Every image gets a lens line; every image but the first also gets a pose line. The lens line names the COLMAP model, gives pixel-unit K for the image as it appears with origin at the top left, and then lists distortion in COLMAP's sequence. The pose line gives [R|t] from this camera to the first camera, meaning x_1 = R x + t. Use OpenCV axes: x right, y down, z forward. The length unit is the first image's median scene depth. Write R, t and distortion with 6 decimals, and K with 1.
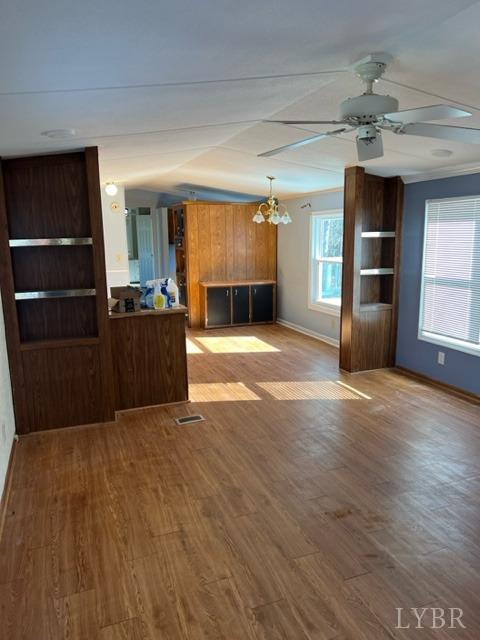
lens RADIAL K [[480.1, 0, 242.8], [0, 480.1, 319.7], [0, 0, 1]] dist [0.056058, -0.058544]
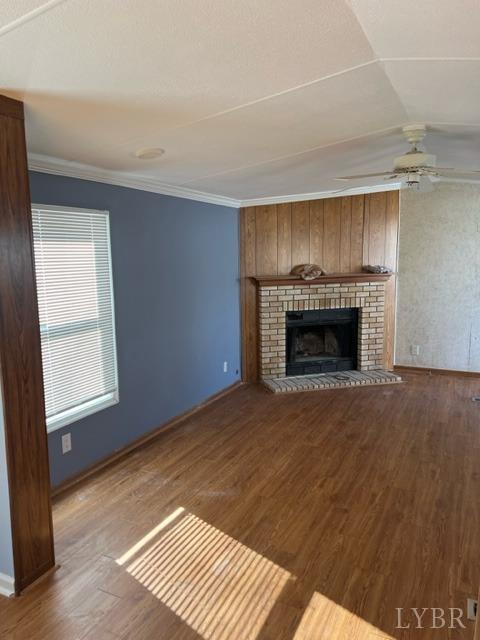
lens RADIAL K [[480.1, 0, 242.8], [0, 480.1, 319.7], [0, 0, 1]] dist [0.056058, -0.058544]
pose [[-0.687812, -0.085290, 0.720860, -0.240585], [0.146457, 0.956345, 0.252894, -0.232203], [-0.710960, 0.279519, -0.645294, 1.293464]]
